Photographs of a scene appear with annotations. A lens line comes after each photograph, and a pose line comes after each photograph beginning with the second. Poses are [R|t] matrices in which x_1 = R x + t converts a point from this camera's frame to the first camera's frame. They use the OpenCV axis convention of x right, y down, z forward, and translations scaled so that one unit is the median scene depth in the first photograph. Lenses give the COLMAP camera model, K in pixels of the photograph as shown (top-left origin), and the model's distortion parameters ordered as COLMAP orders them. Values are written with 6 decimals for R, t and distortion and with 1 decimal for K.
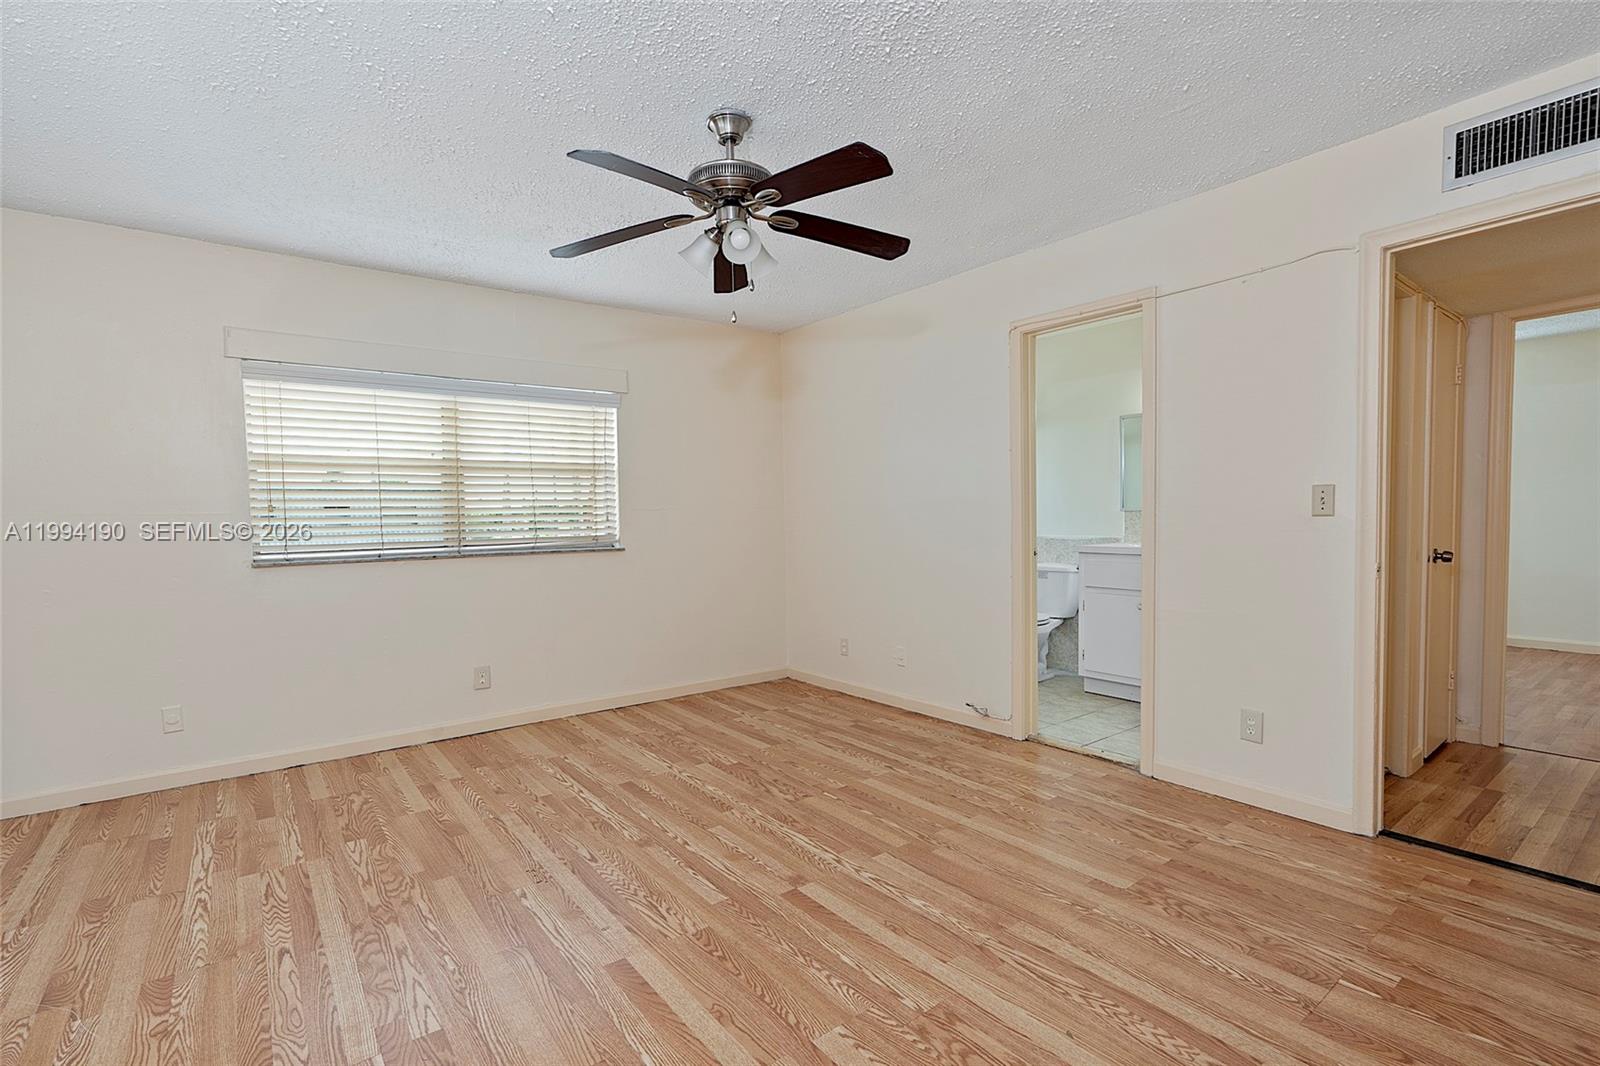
lens RADIAL K [[723.9, 0, 795.7], [0, 723.9, 544.2], [0, 0, 1]] dist [-0.003003, 0.000462]
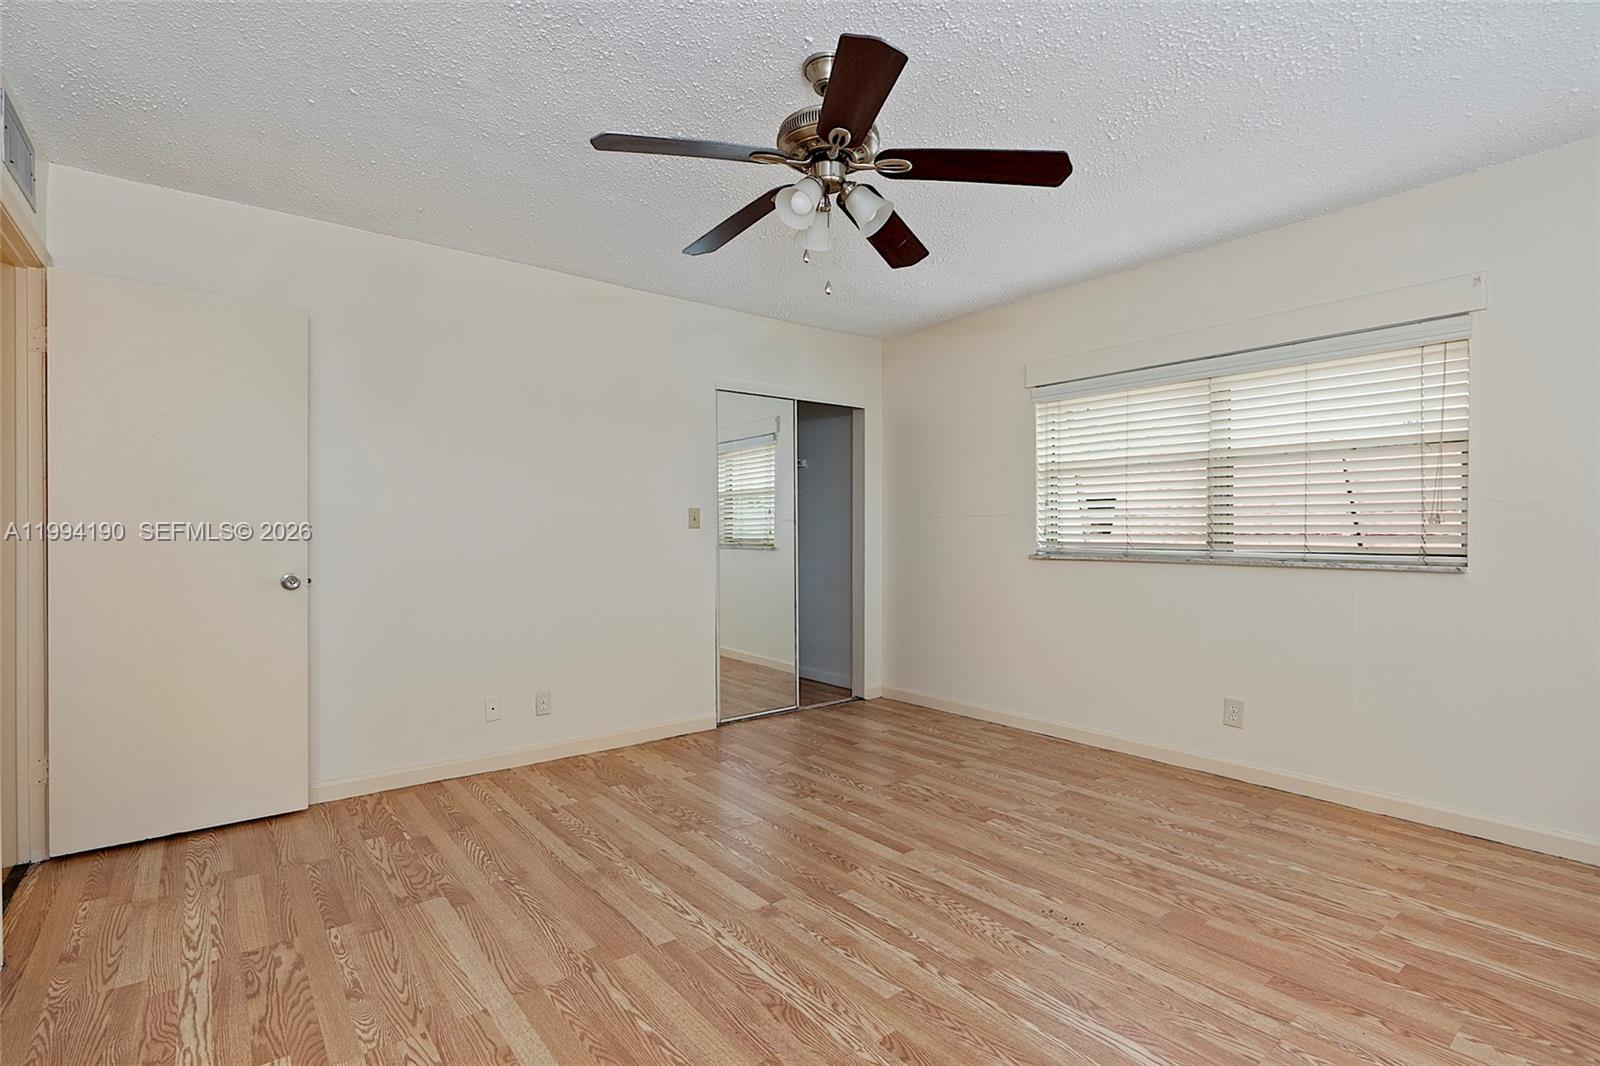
lens RADIAL K [[773.7, 0, 812.8], [0, 773.7, 532.2], [0, 0, 1]] dist [-0.005458, 0.002724]
pose [[-0.999107, 0.021407, -0.036416, -0.026559], [0.020016, 0.999072, 0.038127, -0.053588], [0.037199, 0.037364, -0.998609, 1.863019]]
